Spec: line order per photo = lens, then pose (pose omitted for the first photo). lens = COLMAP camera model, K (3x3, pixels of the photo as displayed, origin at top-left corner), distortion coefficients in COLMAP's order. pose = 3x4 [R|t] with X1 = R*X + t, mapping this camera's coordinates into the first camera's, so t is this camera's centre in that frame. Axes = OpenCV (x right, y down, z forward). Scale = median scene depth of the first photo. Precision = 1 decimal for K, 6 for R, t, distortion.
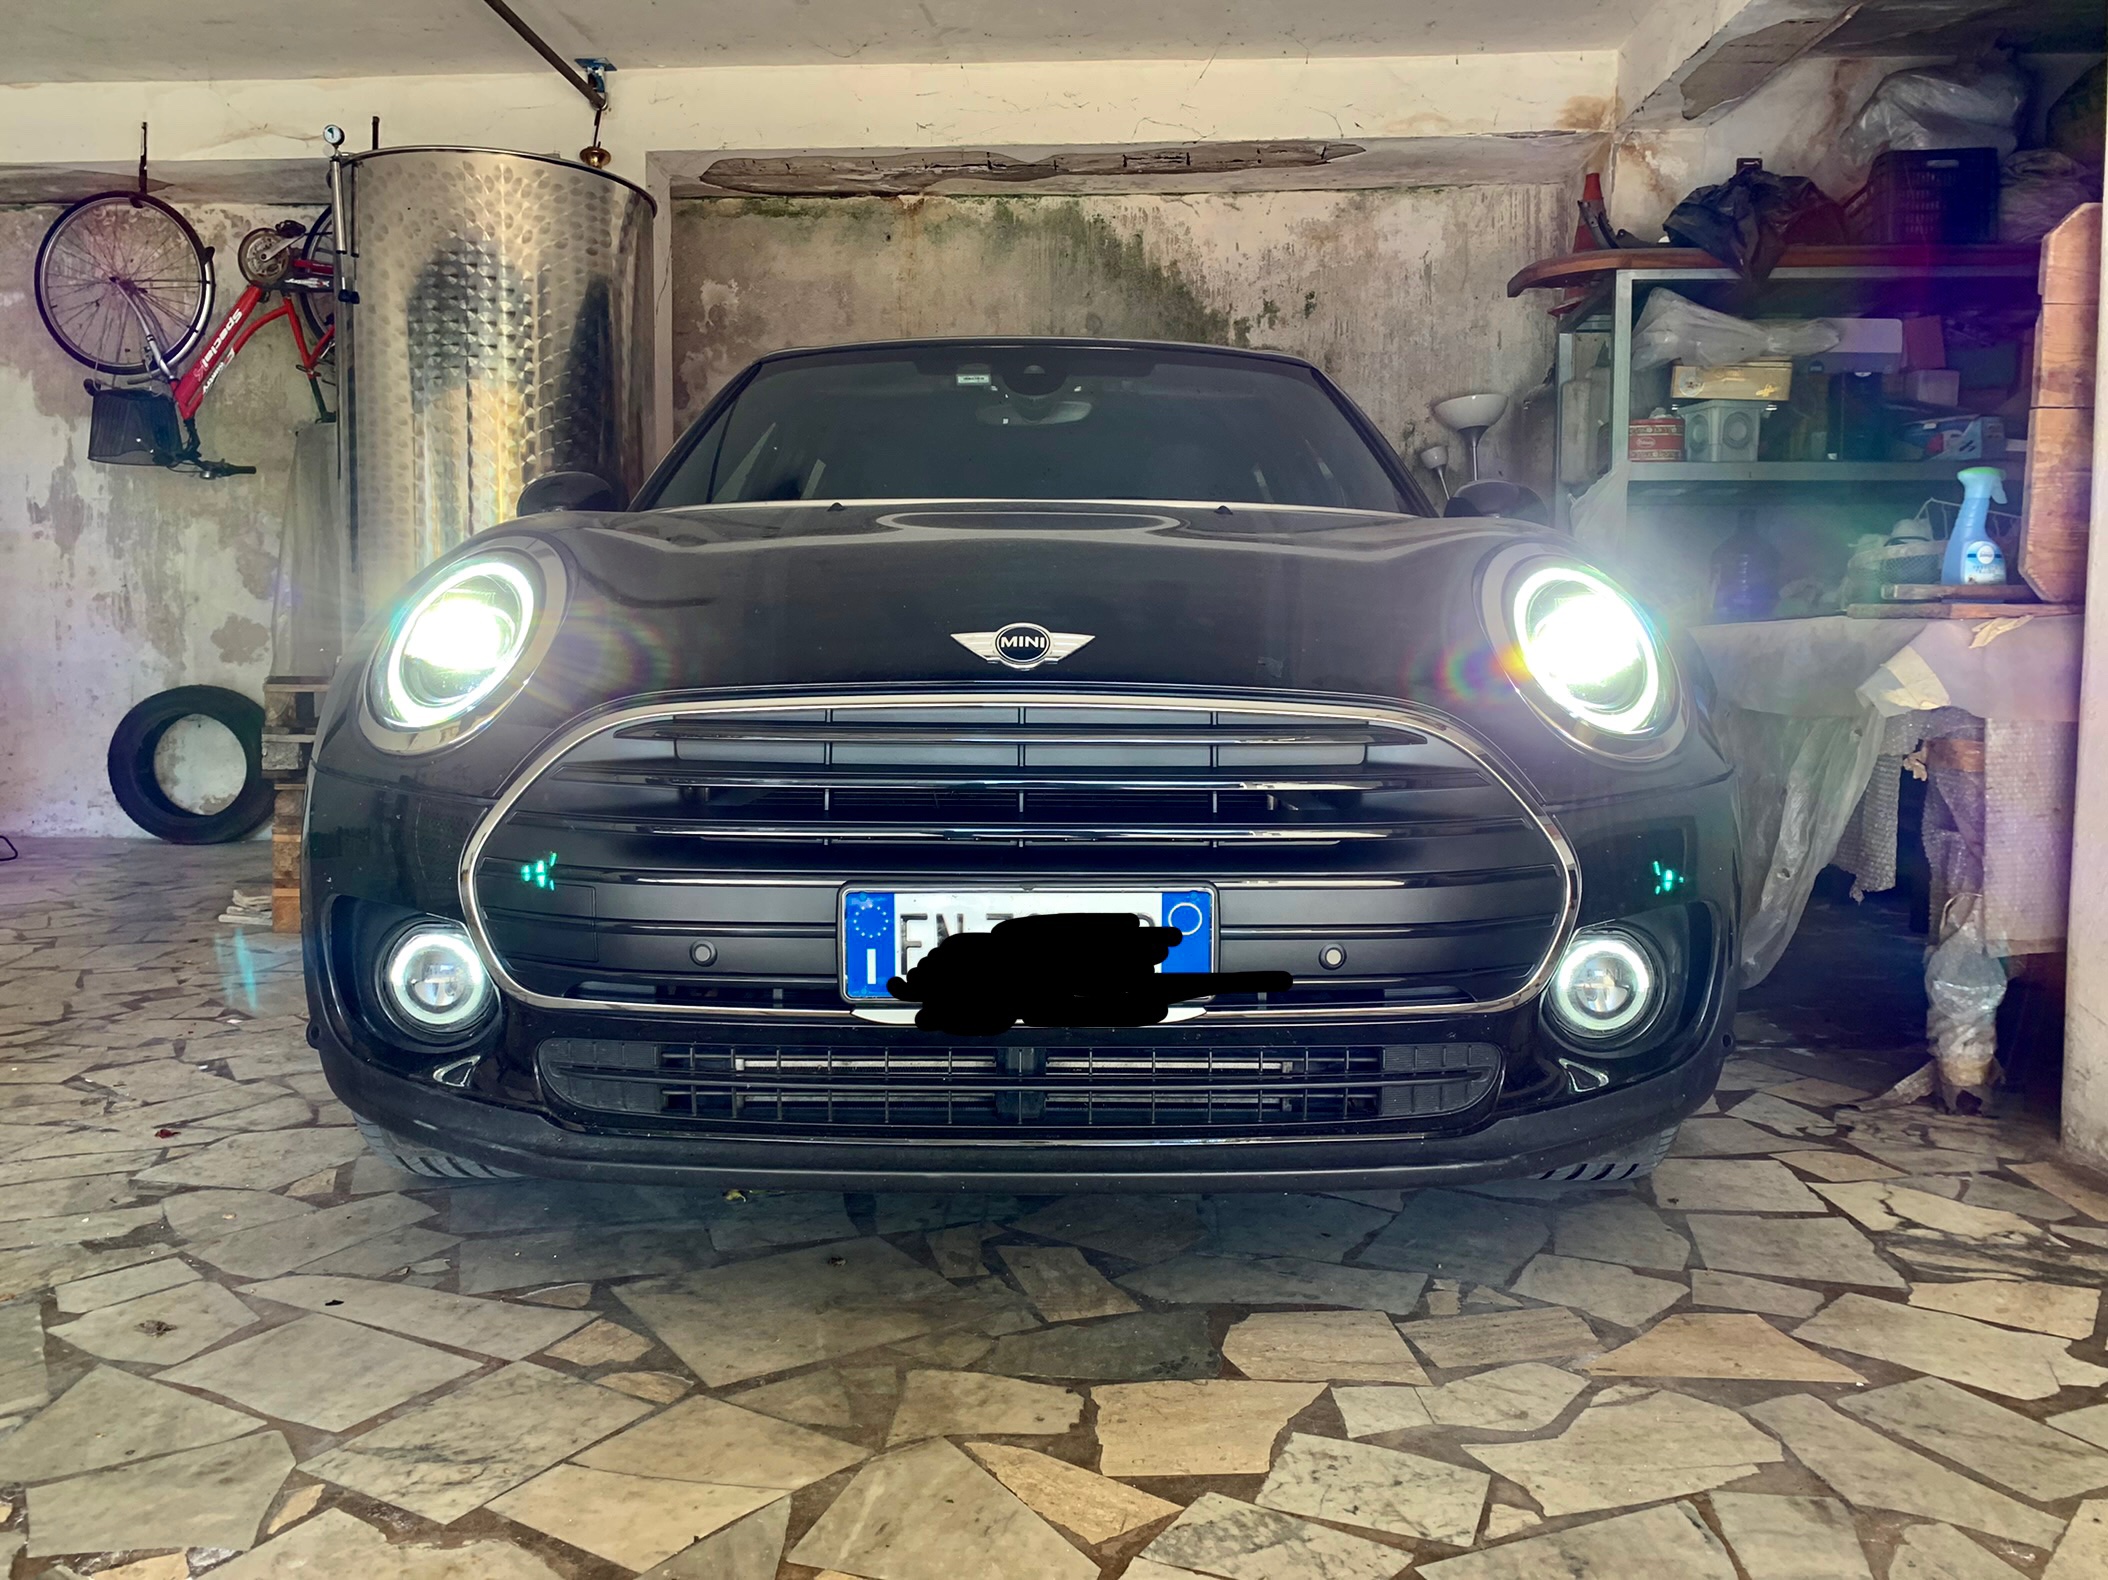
lens RADIAL K [[1602.0, 0, 1065.7], [0, 1602.0, 784.5], [0, 0, 1]] dist [0.008318, -0.012253]
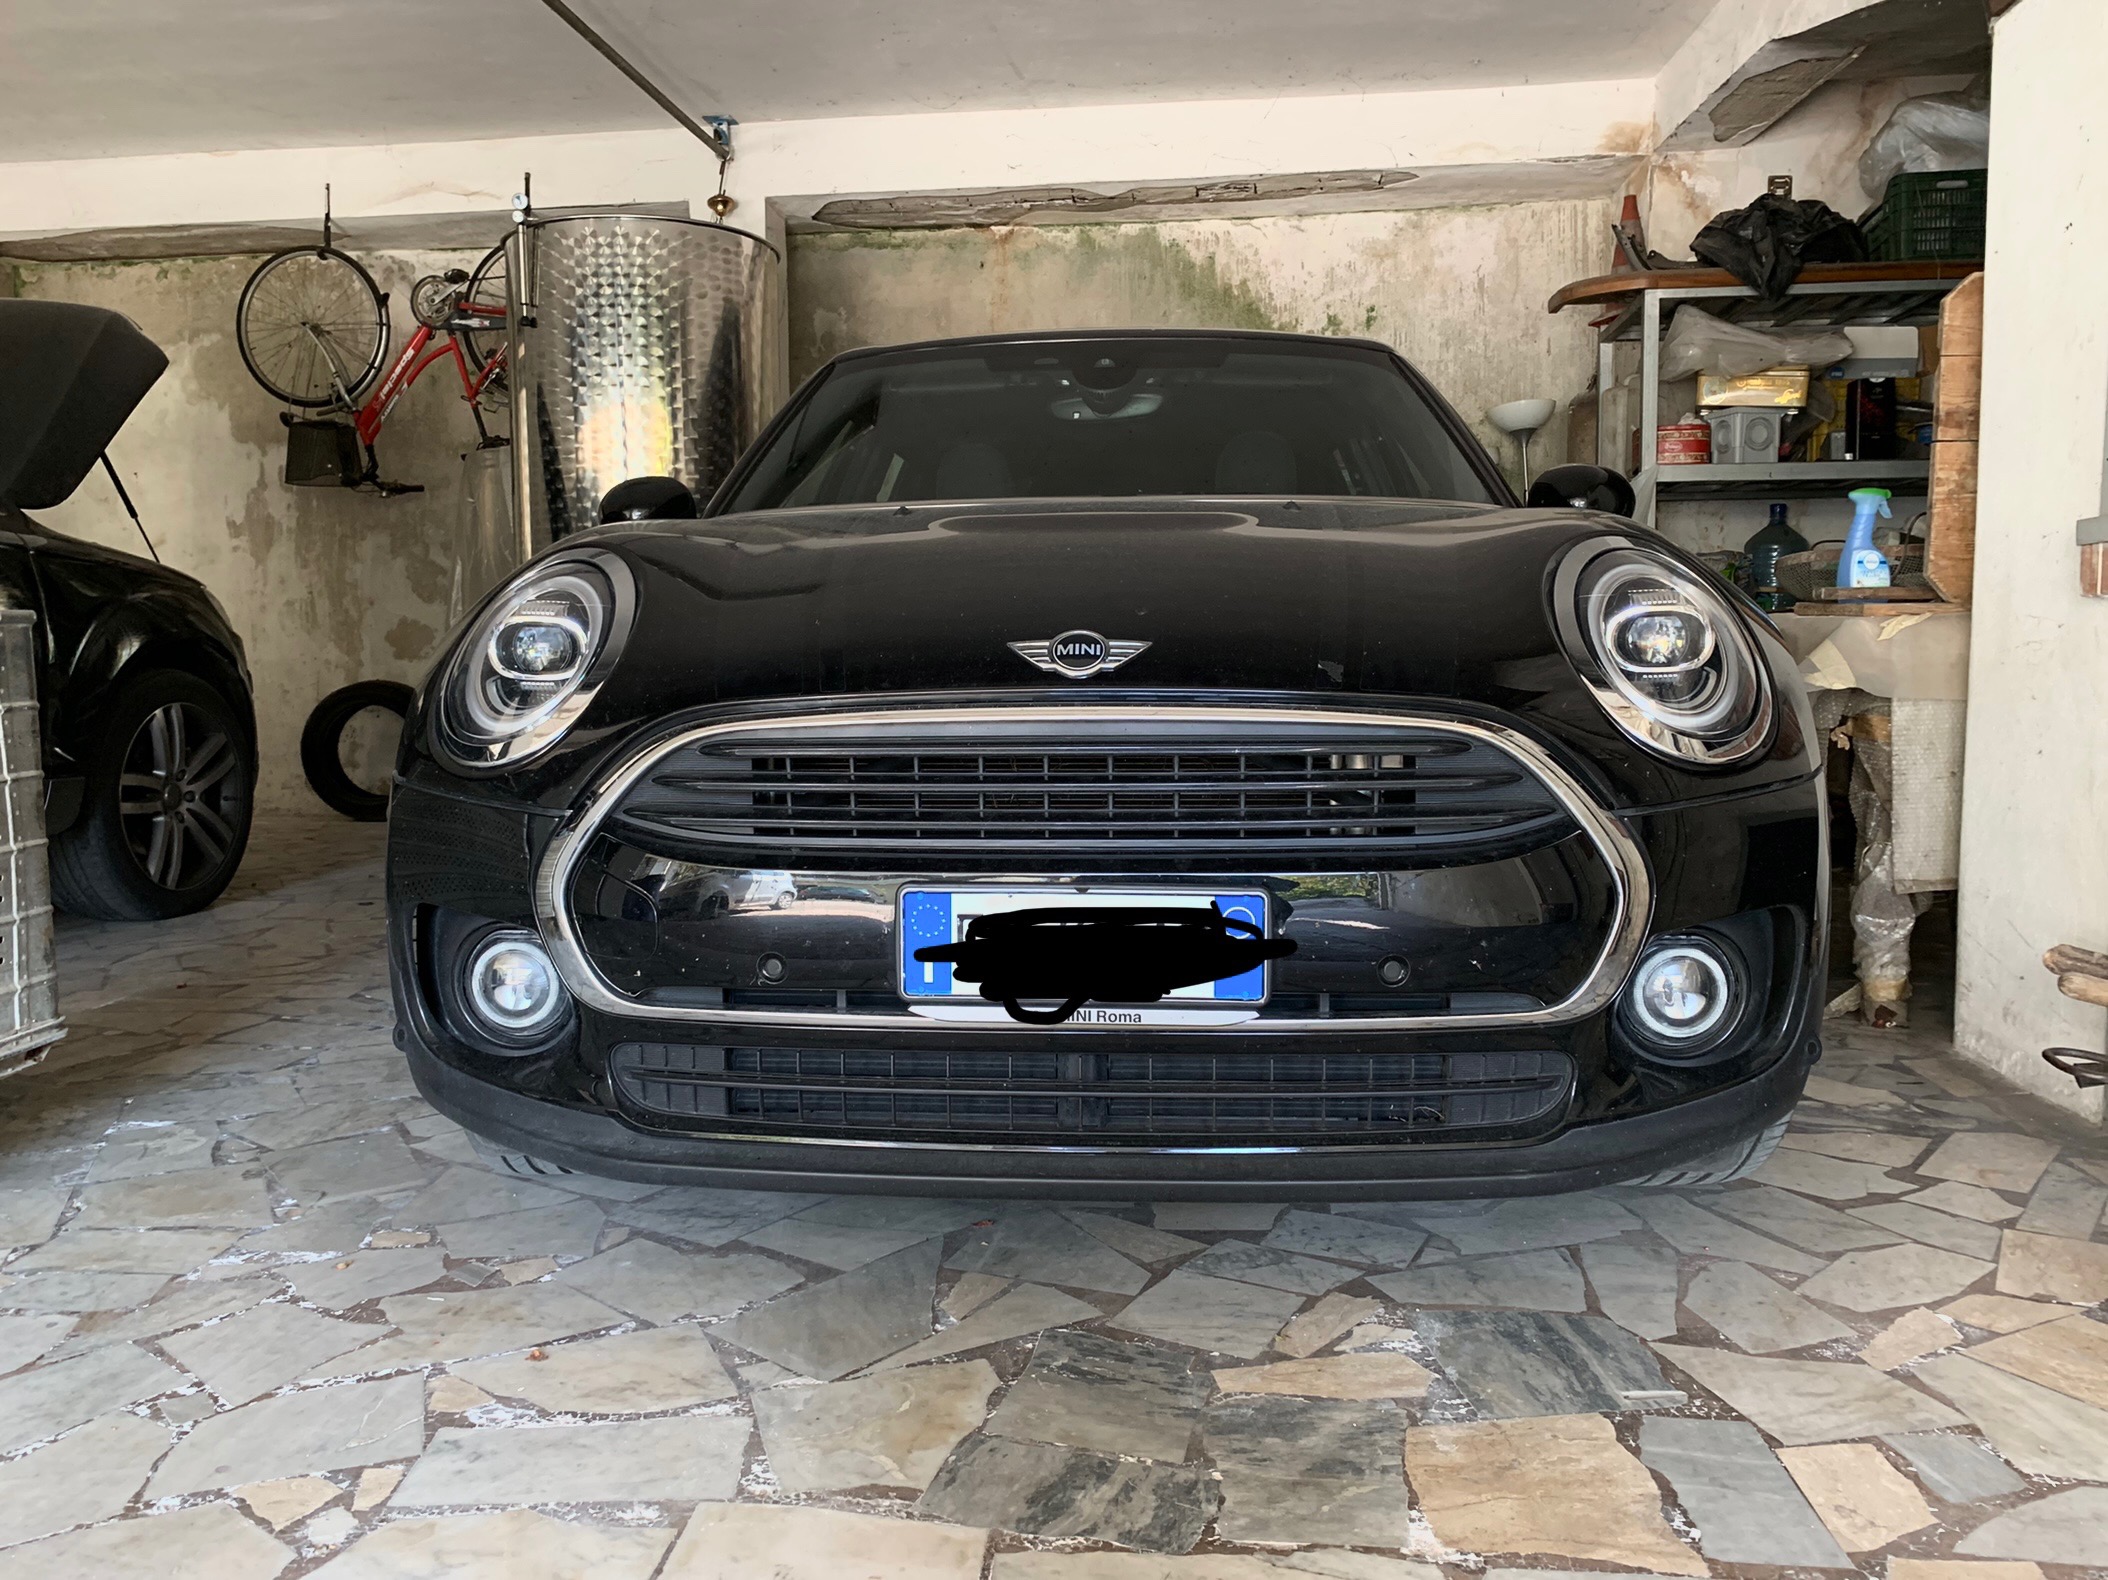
lens RADIAL K [[1602.0, 0, 1039.3], [0, 1602.0, 785.8], [0, 0, 1]] dist [0.008318, -0.012253]
pose [[0.997428, -0.005304, -0.071475, 0.006162], [0.006092, 0.999923, 0.010807, 0.003671], [0.071412, -0.011215, 0.997384, -0.113610]]
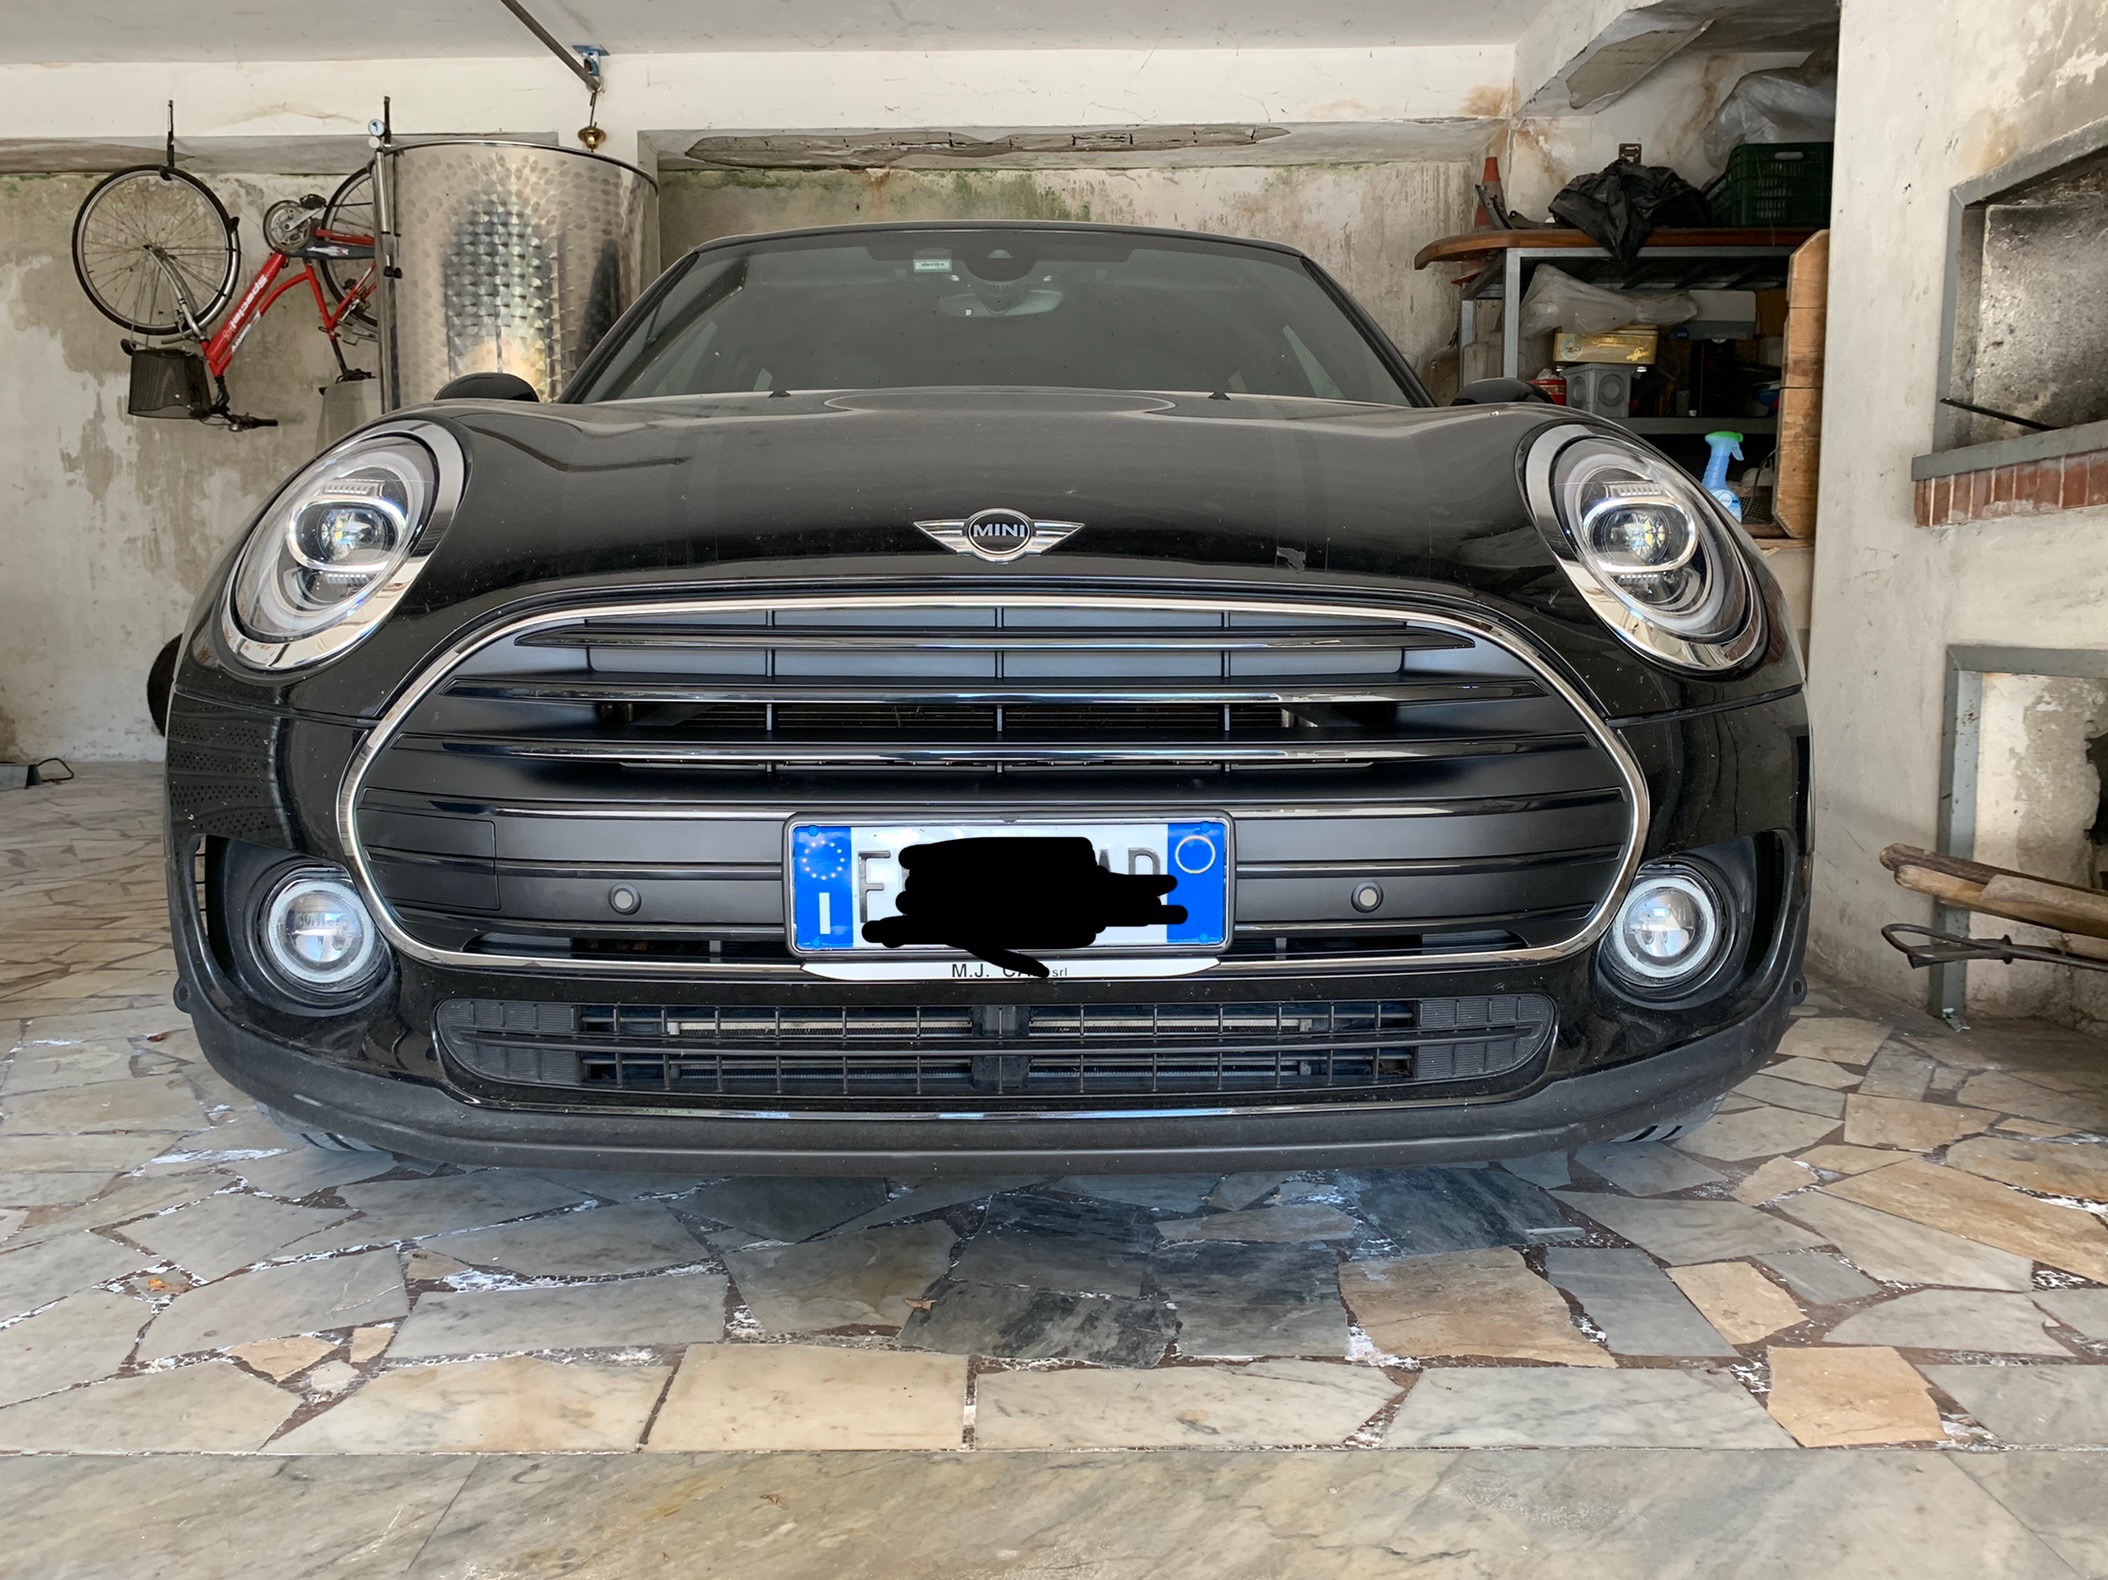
lens RADIAL K [[1602.0, 0, 1044.2], [0, 1602.0, 782.8], [0, 0, 1]] dist [0.008318, -0.012253]
pose [[0.999733, -0.006062, 0.022318, -0.012158], [0.005292, 0.999394, 0.034407, 0.016632], [-0.022513, -0.034279, 0.999159, -0.131004]]
